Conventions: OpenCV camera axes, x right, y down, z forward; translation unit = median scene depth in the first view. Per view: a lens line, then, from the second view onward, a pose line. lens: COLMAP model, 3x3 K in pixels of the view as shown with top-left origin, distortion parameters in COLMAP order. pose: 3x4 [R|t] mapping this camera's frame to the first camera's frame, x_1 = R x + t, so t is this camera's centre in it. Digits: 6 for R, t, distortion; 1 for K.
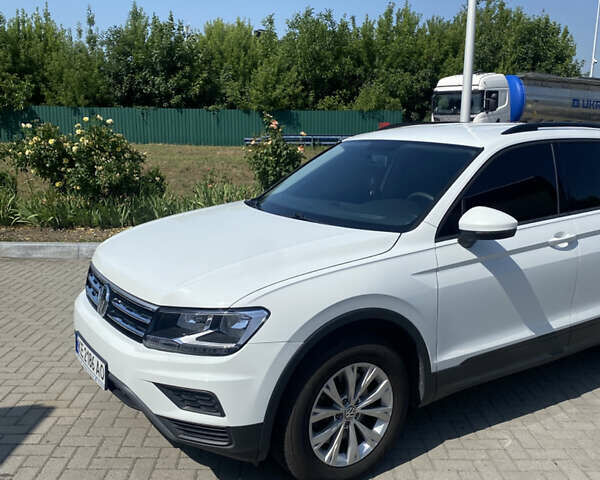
lens RADIAL K [[599.4, 0, 300.0], [0, 599.4, 240.0], [0, 0, 1]] dist [0.113888, -0.245356]
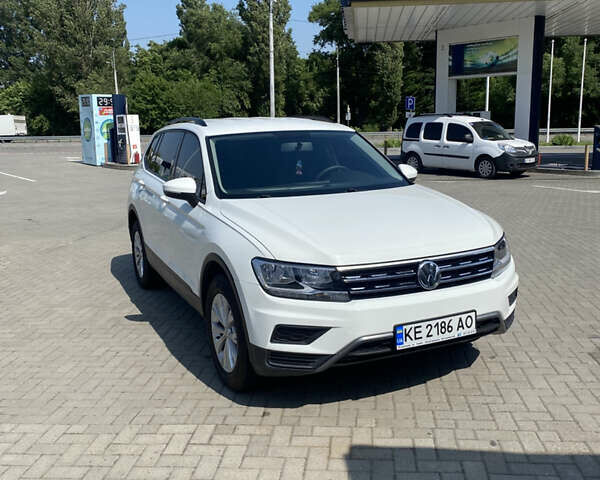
lens RADIAL K [[599.4, 0, 300.0], [0, 599.4, 240.0], [0, 0, 1]] dist [0.113888, -0.245356]
pose [[0.166734, -0.209264, 0.963540, -1.237310], [0.210184, 0.962301, 0.172624, -0.178644], [-0.963339, 0.173738, 0.204432, 0.858026]]
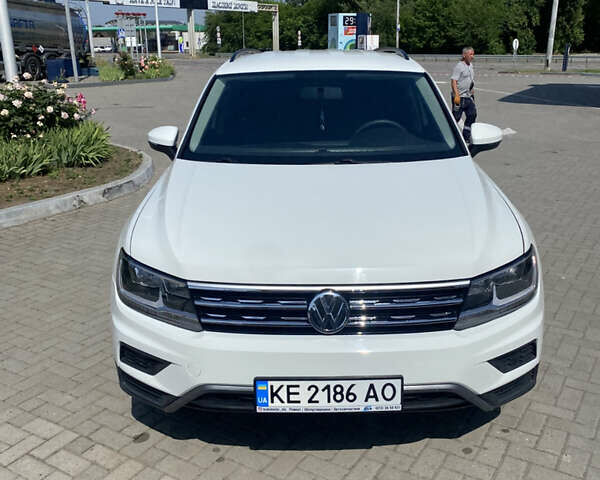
lens RADIAL K [[599.4, 0, 300.0], [0, 599.4, 240.0], [0, 0, 1]] dist [0.113888, -0.245356]
pose [[0.568400, -0.272002, 0.776490, -0.777771], [0.171152, 0.962215, 0.211776, -0.129623], [-0.804754, 0.012524, 0.593477, 0.510242]]
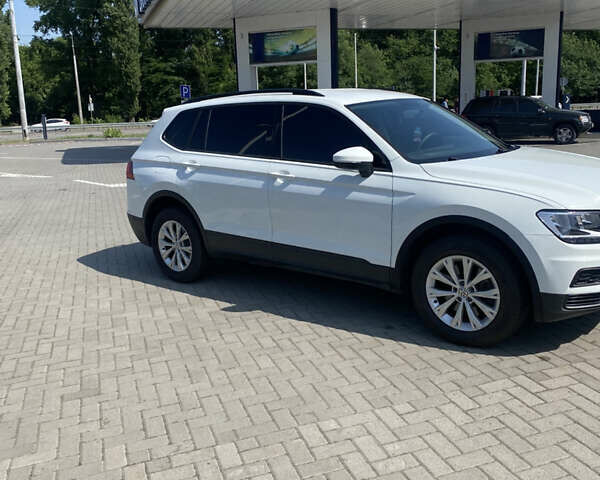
lens RADIAL K [[592.7, 0, 300.0], [0, 592.7, 240.0], [0, 0, 1]] dist [0.103632, -0.212062]
pose [[-0.251677, -0.221043, 0.942231, -1.180200], [0.219344, 0.935208, 0.277984, -0.321129], [-0.942628, 0.276635, -0.186886, 1.712101]]
